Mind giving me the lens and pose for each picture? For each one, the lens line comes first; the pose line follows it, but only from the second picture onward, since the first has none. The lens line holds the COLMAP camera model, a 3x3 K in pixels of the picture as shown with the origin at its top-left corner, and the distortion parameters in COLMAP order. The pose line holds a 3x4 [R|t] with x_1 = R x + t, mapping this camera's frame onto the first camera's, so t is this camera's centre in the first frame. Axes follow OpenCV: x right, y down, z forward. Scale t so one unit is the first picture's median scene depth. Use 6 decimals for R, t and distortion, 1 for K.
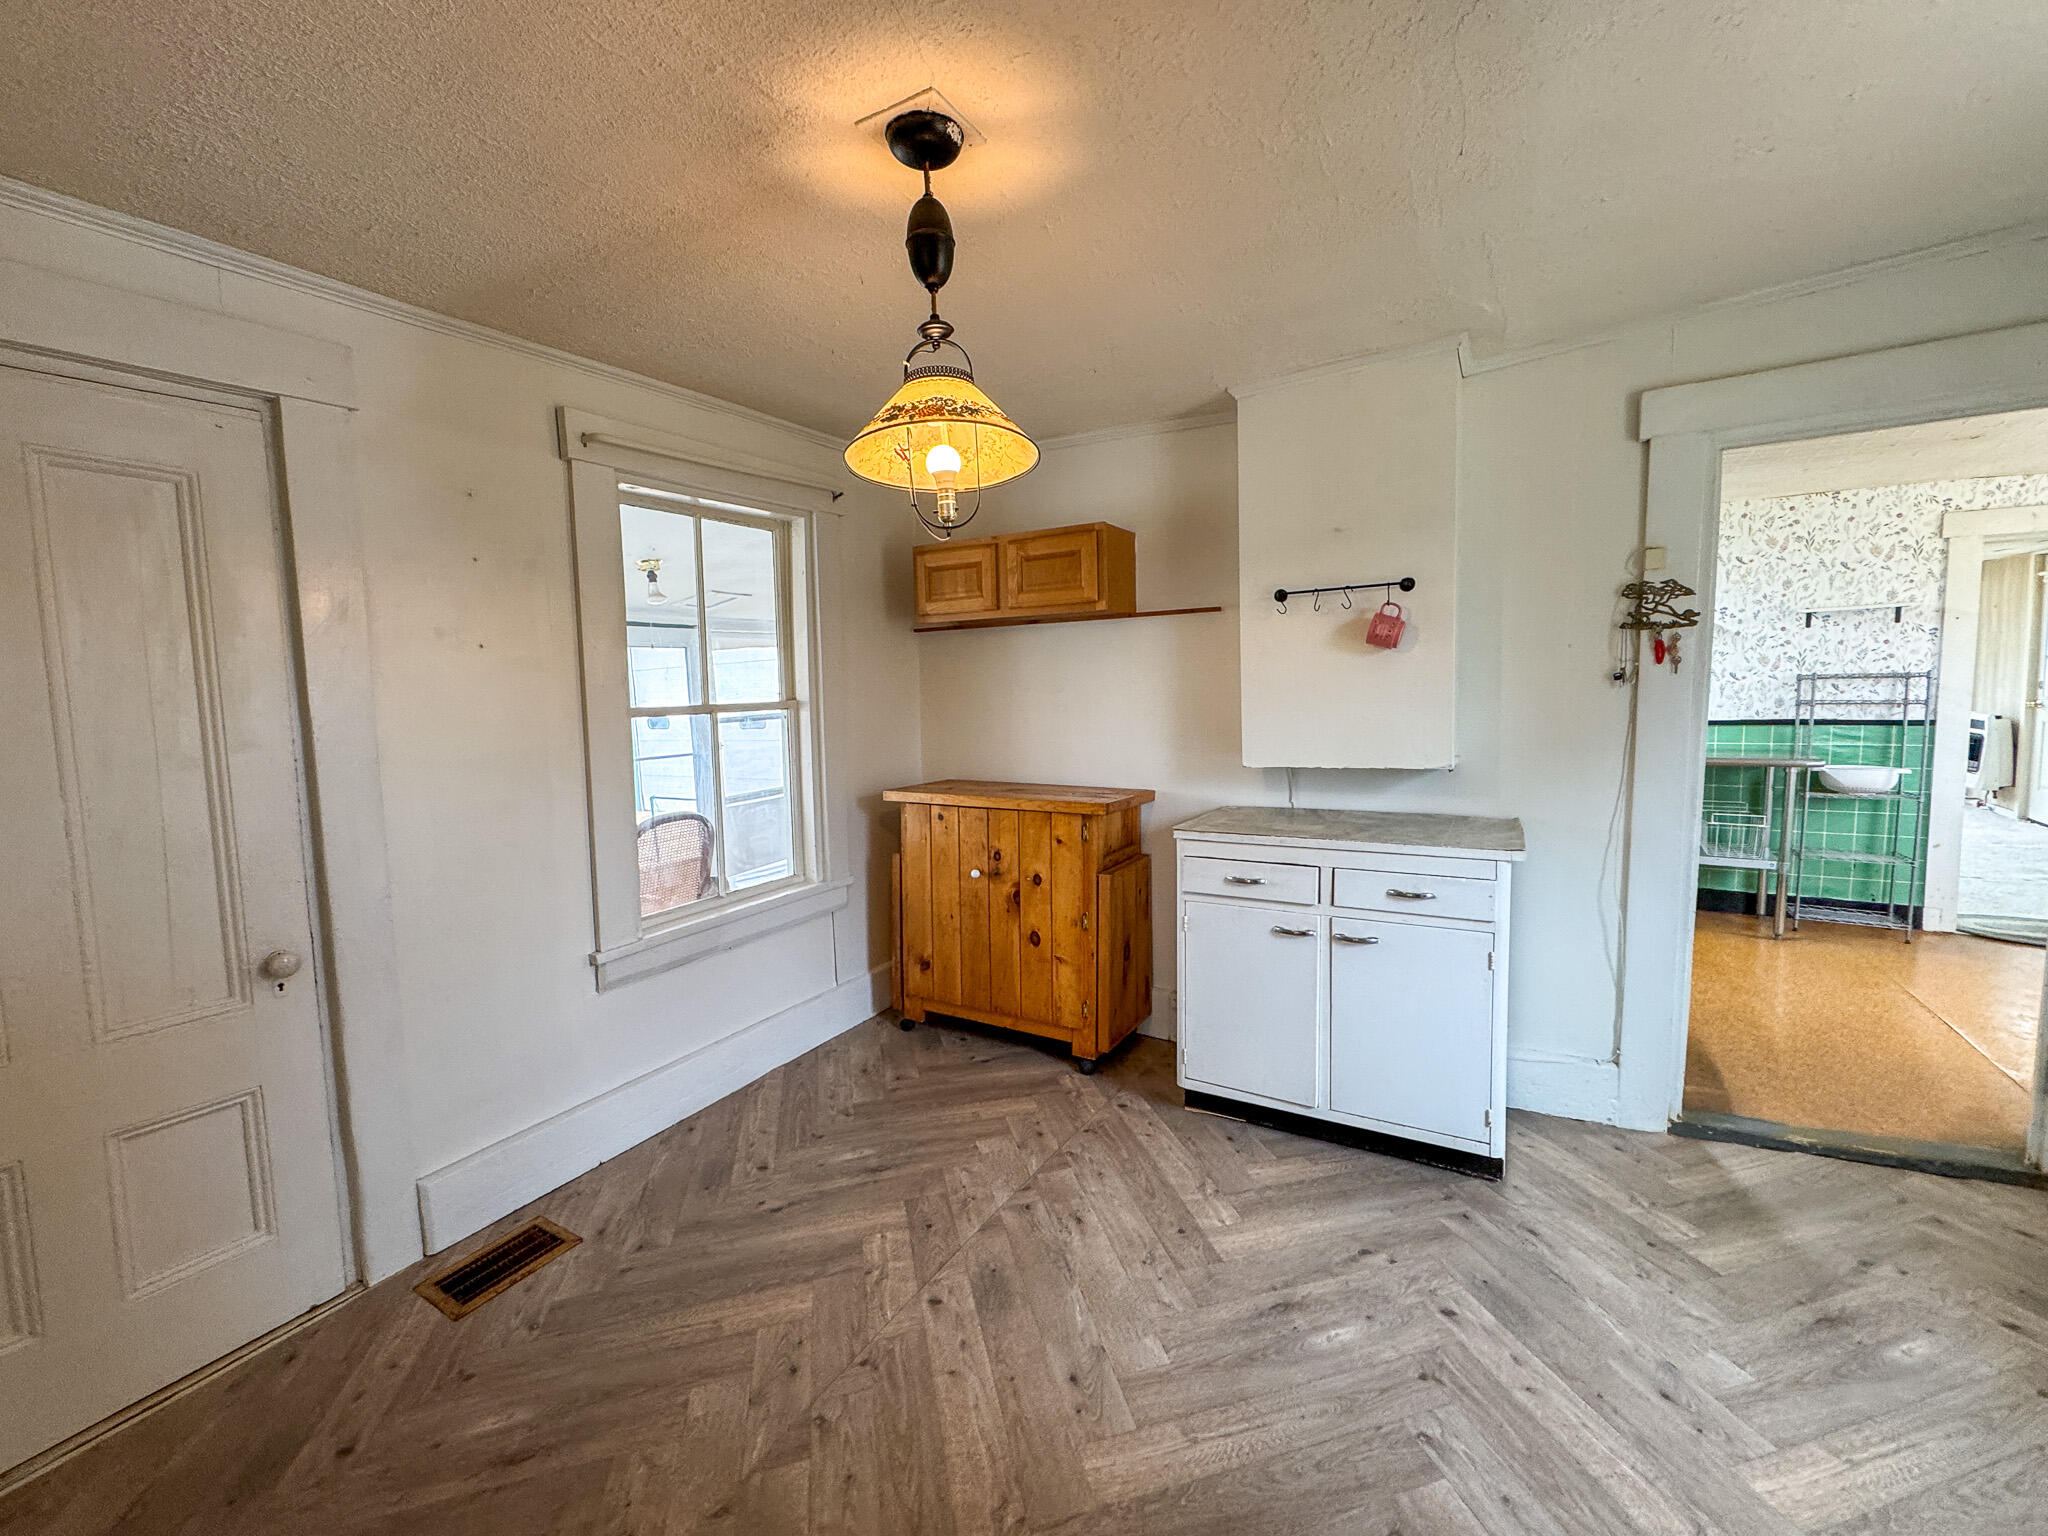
lens RADIAL K [[873.1, 0, 1009.0], [0, 873.1, 768.7], [0, 0, 1]] dist [-0.000996, 0.000831]
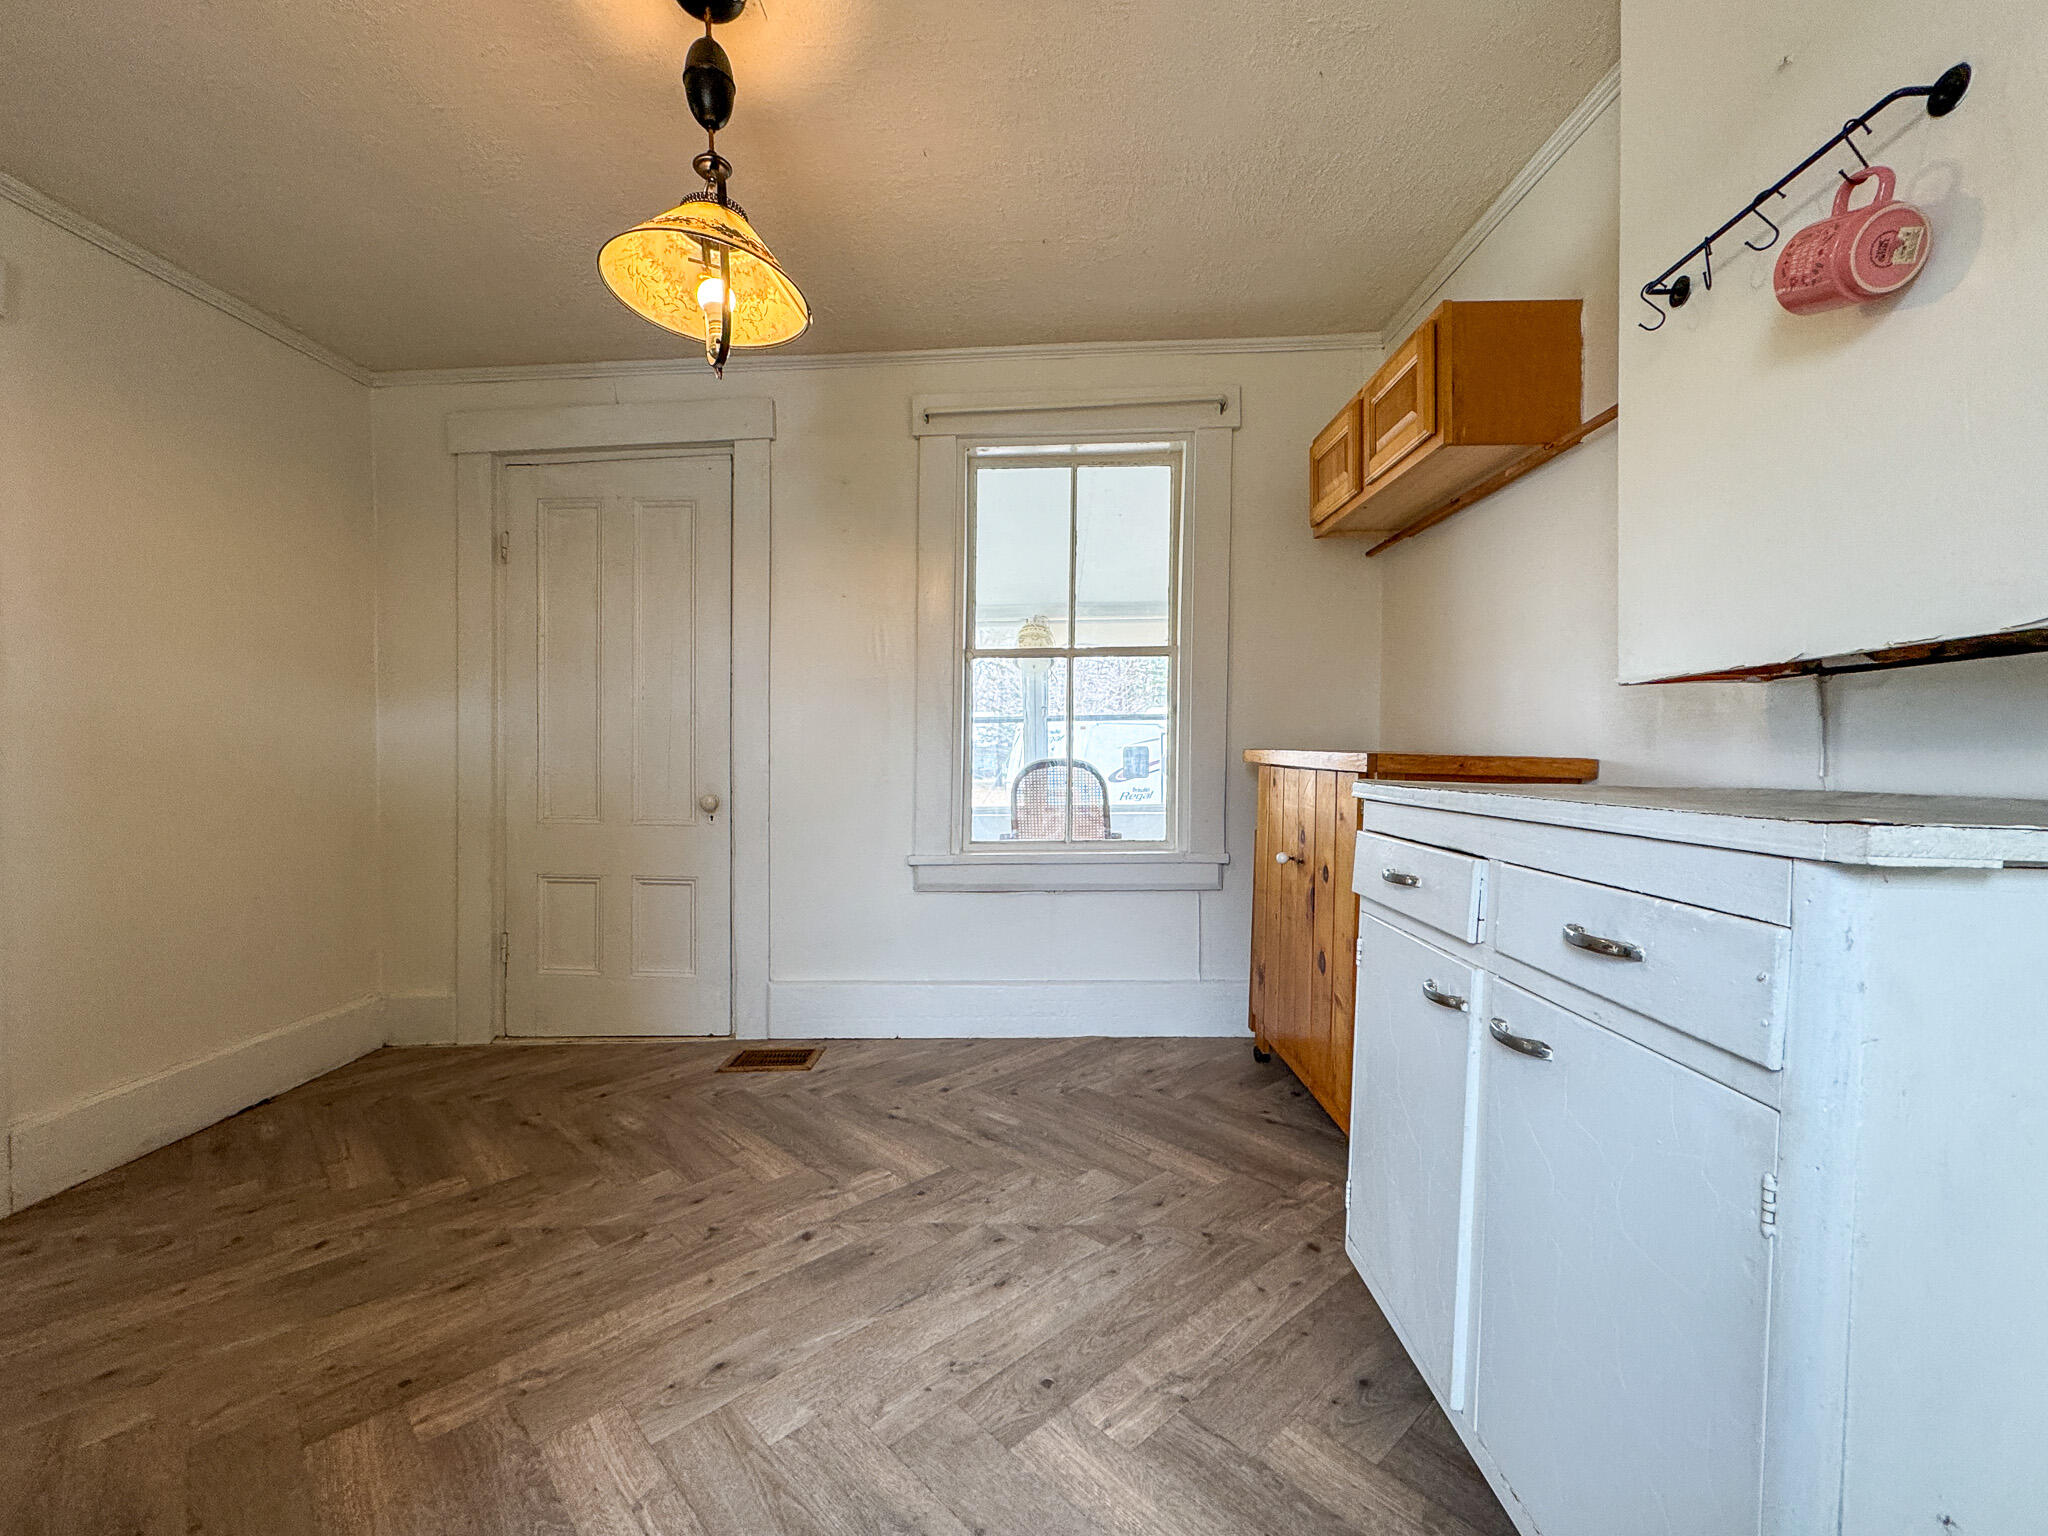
lens RADIAL K [[873.1, 0, 1009.0], [0, 873.1, 768.7], [0, 0, 1]] dist [-0.000996, 0.000831]
pose [[0.468267, 0.042693, -0.882555, 0.682204], [-0.100112, 0.994964, -0.004987, 0.100631], [0.877897, 0.090690, 0.470183, 0.623557]]
